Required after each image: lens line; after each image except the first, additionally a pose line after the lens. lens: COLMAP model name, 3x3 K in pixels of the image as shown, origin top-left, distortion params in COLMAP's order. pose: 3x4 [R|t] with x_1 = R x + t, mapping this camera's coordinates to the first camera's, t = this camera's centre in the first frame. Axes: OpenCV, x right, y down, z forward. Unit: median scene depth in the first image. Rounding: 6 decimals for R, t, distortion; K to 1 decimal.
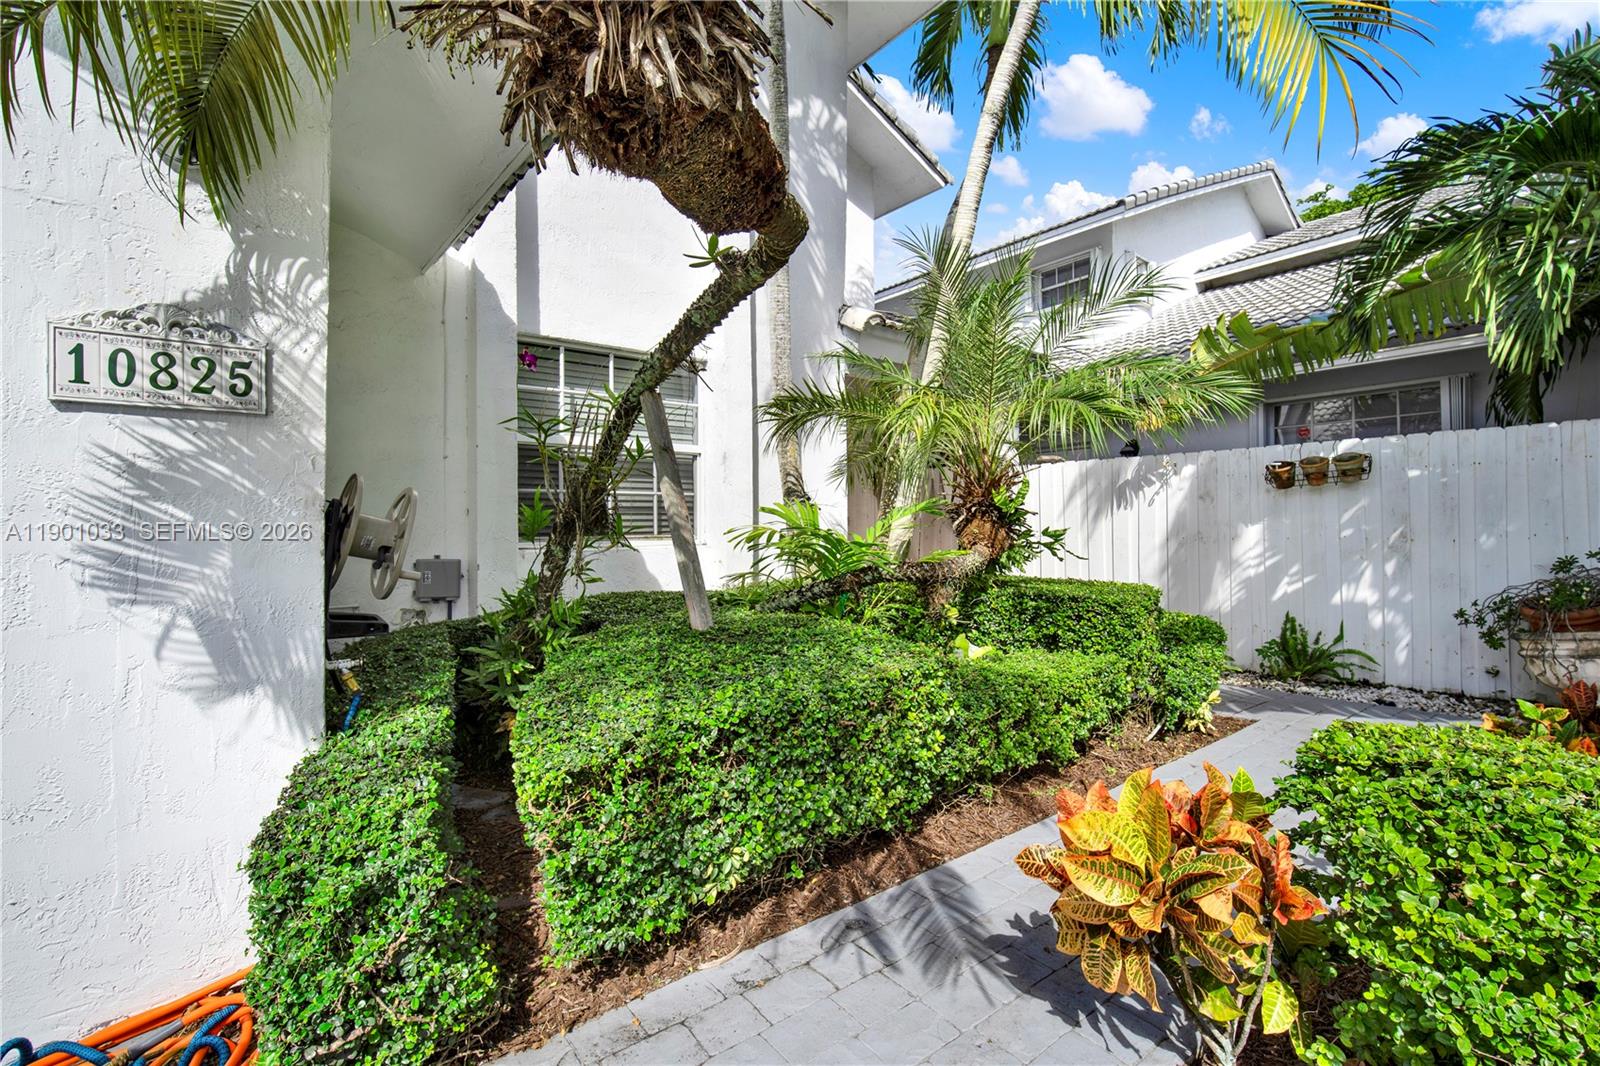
lens RADIAL K [[707.4, 0, 799.3], [0, 707.4, 549.2], [0, 0, 1]] dist [-0.016915, -0.000037]
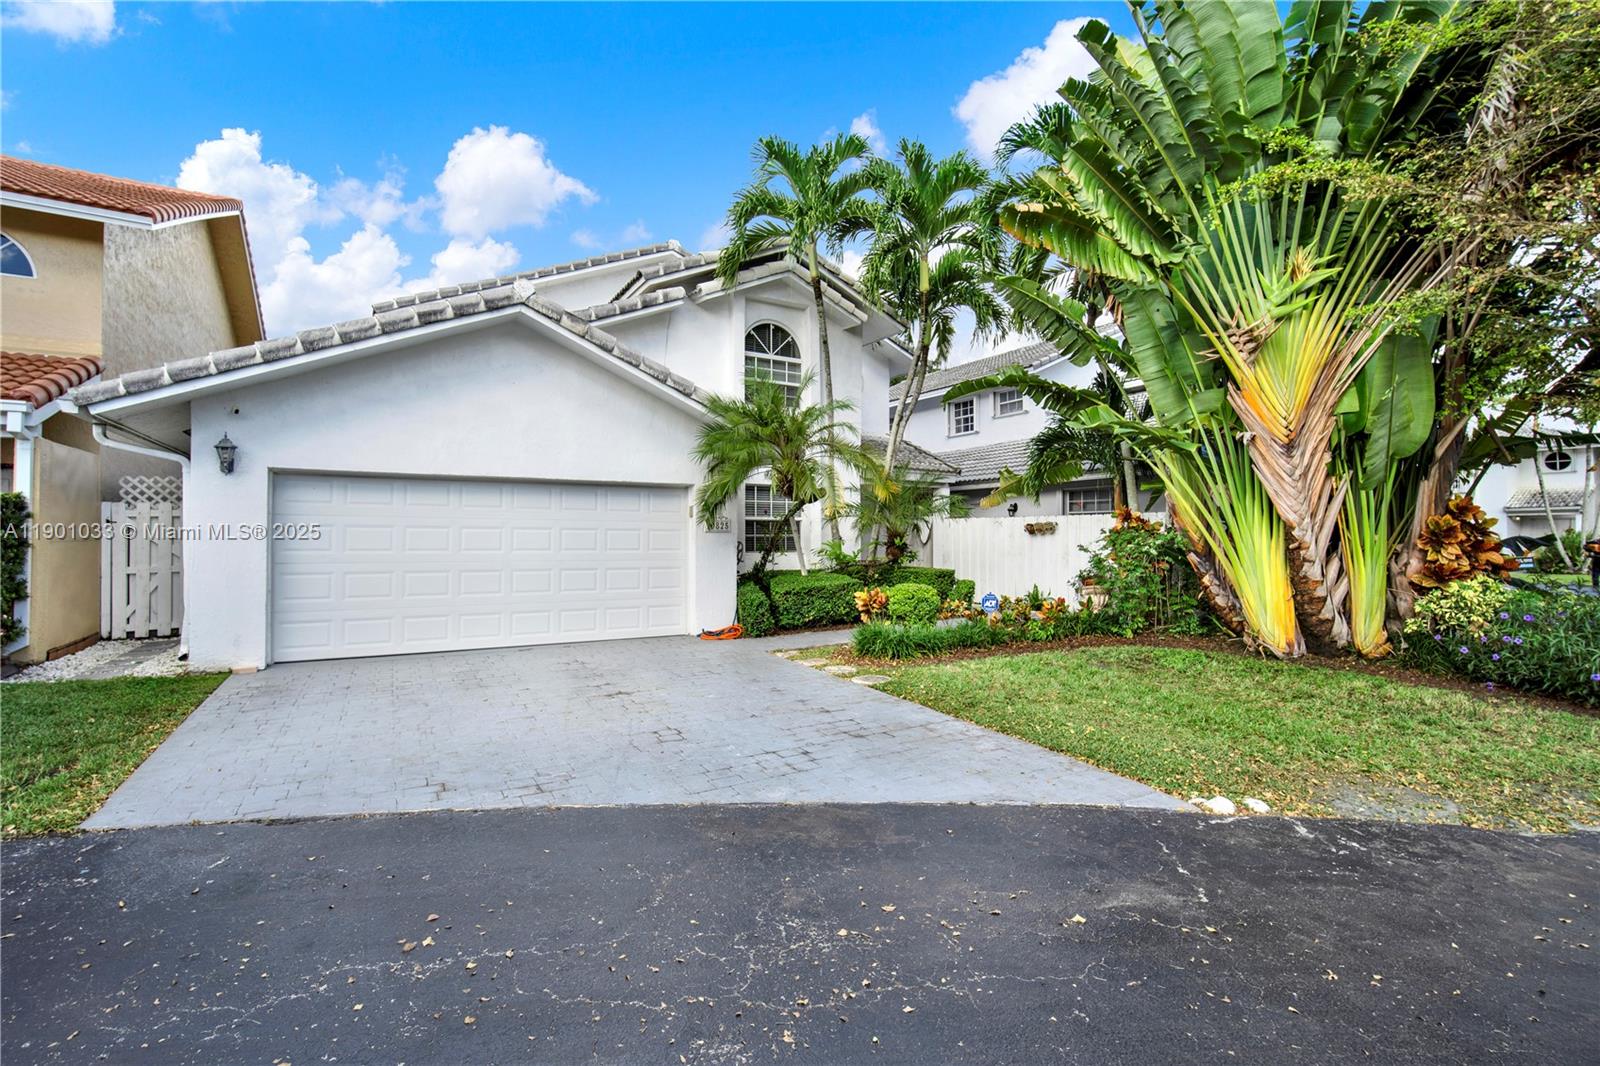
lens RADIAL K [[707.4, 0, 799.3], [0, 707.4, 549.2], [0, 0, 1]] dist [-0.016915, -0.000037]
pose [[0.994075, 0.000807, -0.108697, 0.182360], [-0.004628, 0.999380, -0.034905, 0.073930], [0.108602, 0.035201, 0.993462, -2.081586]]
